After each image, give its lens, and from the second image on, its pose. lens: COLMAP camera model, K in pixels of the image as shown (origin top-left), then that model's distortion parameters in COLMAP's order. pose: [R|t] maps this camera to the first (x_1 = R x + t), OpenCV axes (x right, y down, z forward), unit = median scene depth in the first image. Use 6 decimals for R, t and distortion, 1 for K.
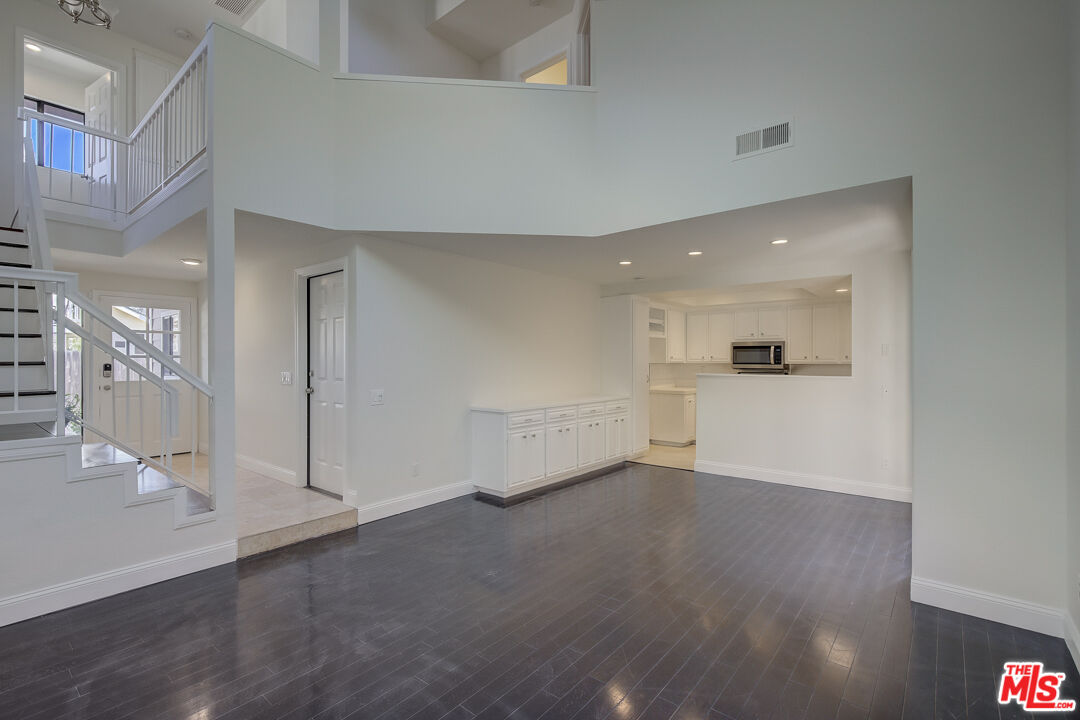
lens RADIAL K [[493.0, 0, 544.4], [0, 493.0, 360.6], [0, 0, 1]] dist [-0.002533, 0.000140]
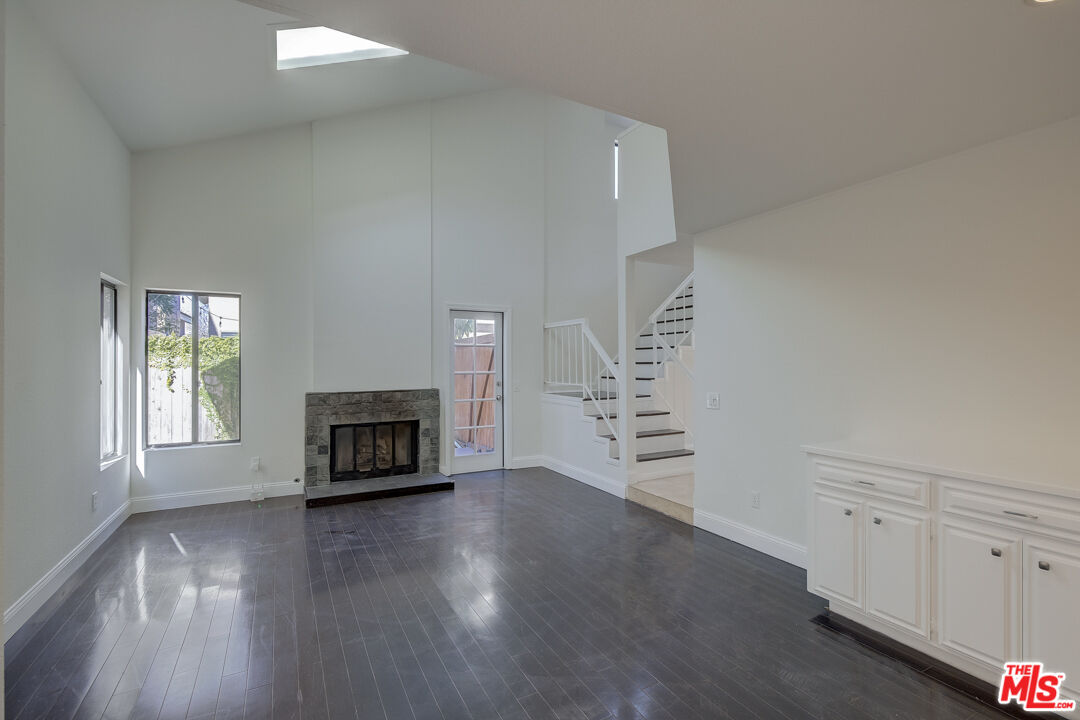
lens RADIAL K [[493.0, 0, 543.4], [0, 493.0, 356.5], [0, 0, 1]] dist [-0.002533, 0.000140]
pose [[-0.383181, -0.008897, -0.923630, 0.370659], [-0.000051, 0.999954, -0.009611, 0.000069], [0.923673, -0.003636, -0.383164, 0.612136]]
